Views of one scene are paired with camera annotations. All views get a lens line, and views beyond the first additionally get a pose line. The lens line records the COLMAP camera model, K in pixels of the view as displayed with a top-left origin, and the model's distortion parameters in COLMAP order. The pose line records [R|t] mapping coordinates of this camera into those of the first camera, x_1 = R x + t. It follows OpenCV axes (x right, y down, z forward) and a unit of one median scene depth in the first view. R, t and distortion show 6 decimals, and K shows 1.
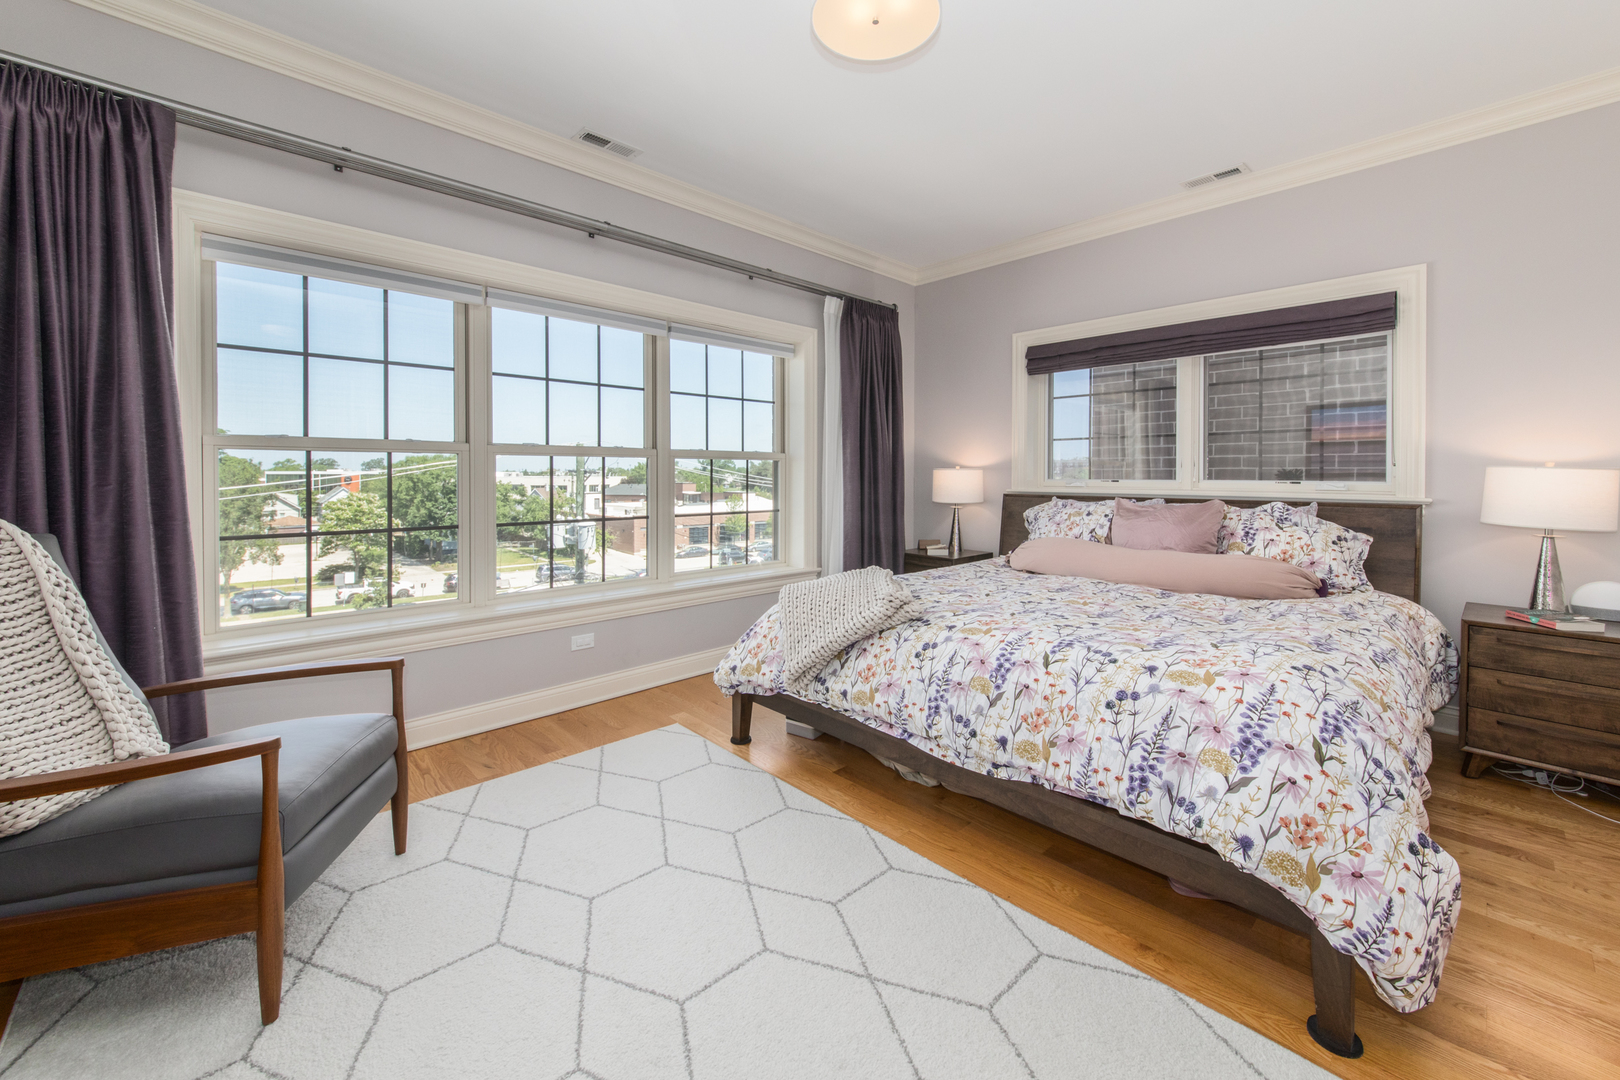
lens RADIAL K [[615.7, 0, 810.9], [0, 615.7, 480.4], [0, 0, 1]] dist [-0.000918, 0.000224]
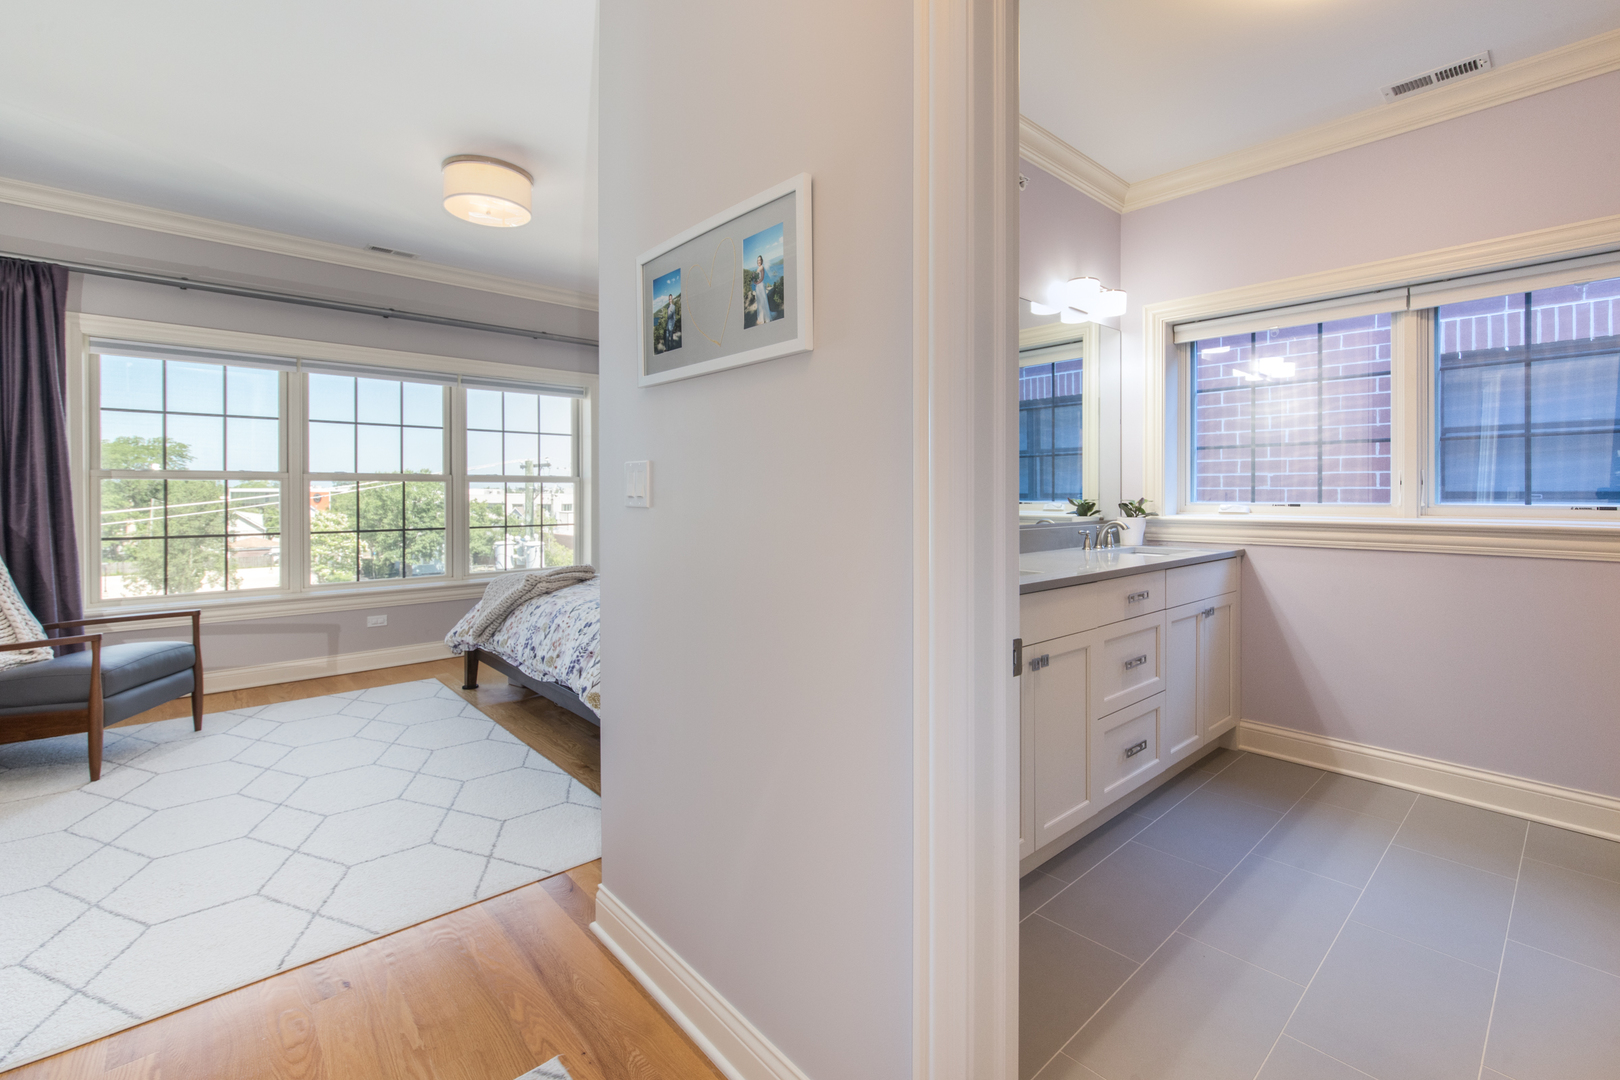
lens RADIAL K [[702.0, 0, 810.3], [0, 702.0, 494.8], [0, 0, 1]] dist [0.001939, 0.001619]
pose [[0.999351, 0.001690, -0.035980, 0.869159], [-0.001897, 0.999982, -0.005717, -0.005430], [0.035970, 0.005782, 0.999336, -0.684950]]
